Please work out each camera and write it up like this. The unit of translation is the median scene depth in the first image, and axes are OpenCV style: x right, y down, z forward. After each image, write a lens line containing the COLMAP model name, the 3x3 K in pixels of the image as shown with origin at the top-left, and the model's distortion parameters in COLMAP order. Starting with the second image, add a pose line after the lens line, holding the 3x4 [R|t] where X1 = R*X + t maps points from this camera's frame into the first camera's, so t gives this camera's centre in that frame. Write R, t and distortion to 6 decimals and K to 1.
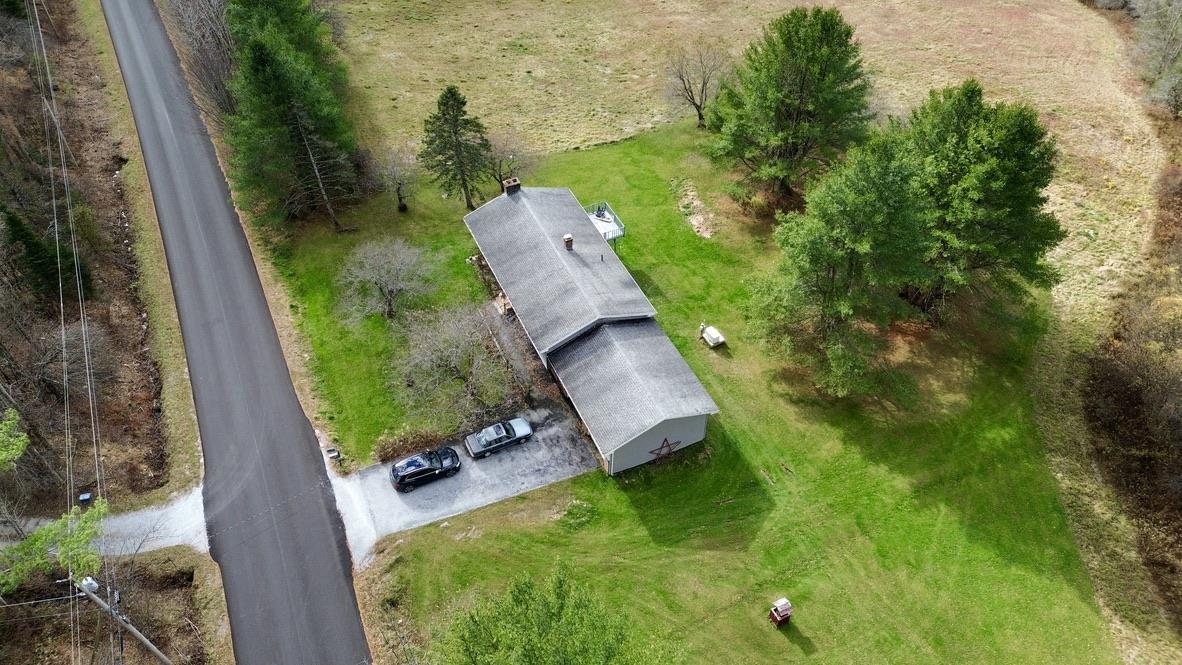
lens RADIAL K [[825.0, 0, 593.6], [0, 825.0, 334.7], [0, 0, 1]] dist [0.123727, -0.159585]
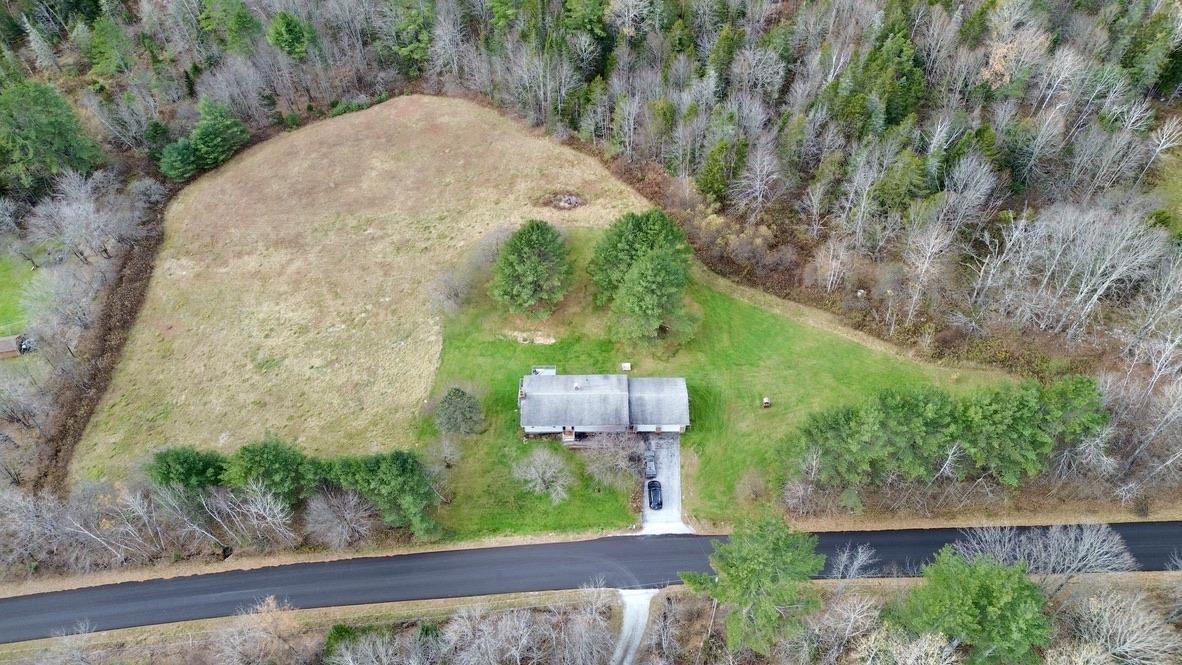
lens RADIAL K [[825.0, 0, 593.6], [0, 825.0, 334.7], [0, 0, 1]] dist [0.123727, -0.159585]
pose [[0.420293, -0.709785, 0.565295, -1.142974], [0.677596, 0.659859, 0.324731, -0.885561], [-0.603504, 0.246559, 0.758282, -0.619181]]
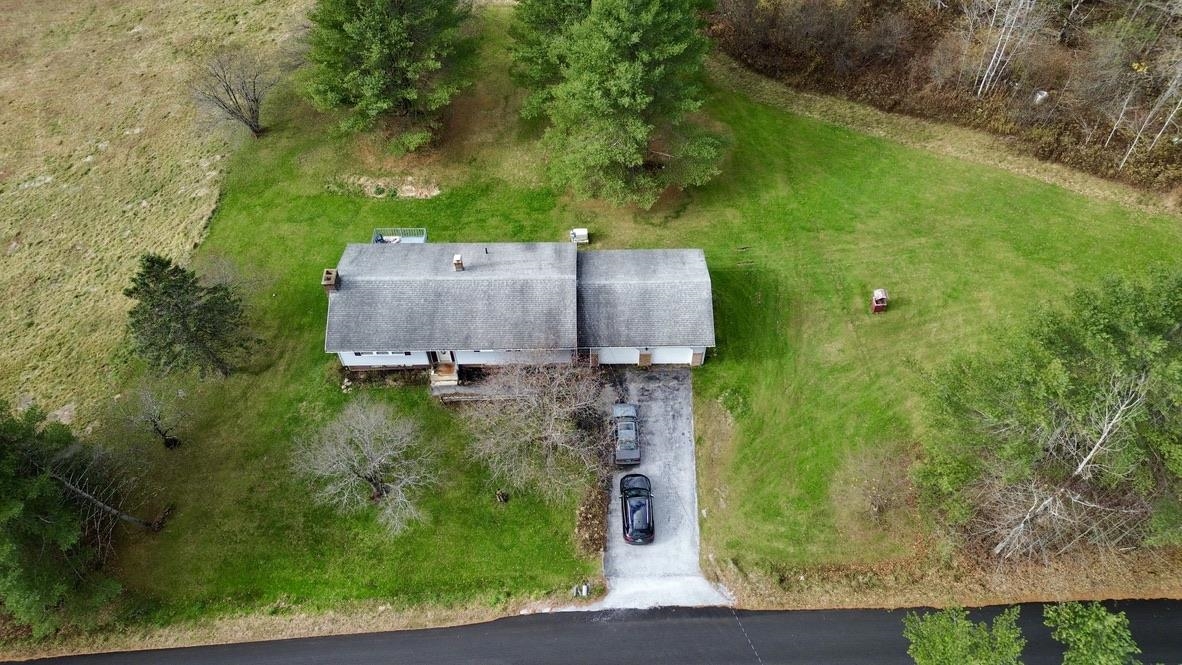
lens RADIAL K [[825.0, 0, 593.6], [0, 825.0, 334.7], [0, 0, 1]] dist [0.123727, -0.159585]
pose [[0.409105, -0.733004, 0.543450, -0.551896], [0.676927, 0.643168, 0.357918, -0.306169], [-0.611885, 0.221449, 0.759313, 0.280921]]
